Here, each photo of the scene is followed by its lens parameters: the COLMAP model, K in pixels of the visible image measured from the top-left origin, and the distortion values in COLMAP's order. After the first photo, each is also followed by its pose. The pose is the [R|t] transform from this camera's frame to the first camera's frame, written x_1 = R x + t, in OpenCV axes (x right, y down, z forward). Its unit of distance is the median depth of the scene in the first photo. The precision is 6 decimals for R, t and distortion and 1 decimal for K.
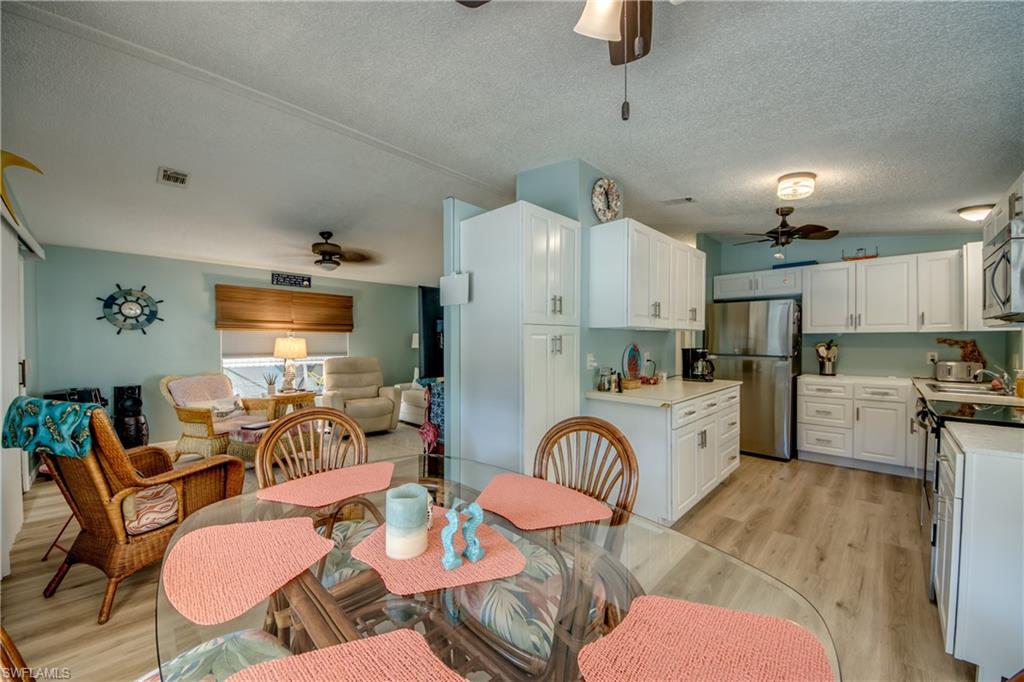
lens RADIAL K [[380.1, 0, 509.2], [0, 380.1, 344.0], [0, 0, 1]] dist [0.028681, -0.021536]
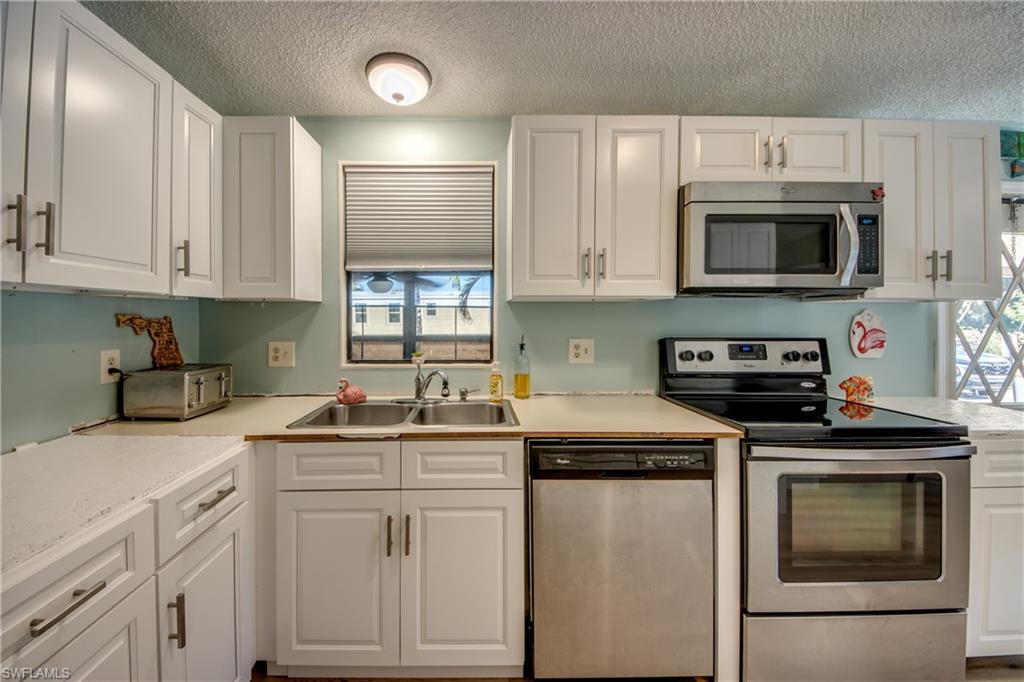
lens RADIAL K [[413.7, 0, 477.5], [0, 413.7, 319.1], [0, 0, 1]] dist [0.002033, 0.000161]
pose [[-0.704554, 0.000461, 0.709650, 0.527633], [0.007912, 0.999943, 0.007205, -0.007987], [-0.709606, 0.010691, -0.704518, 0.942975]]
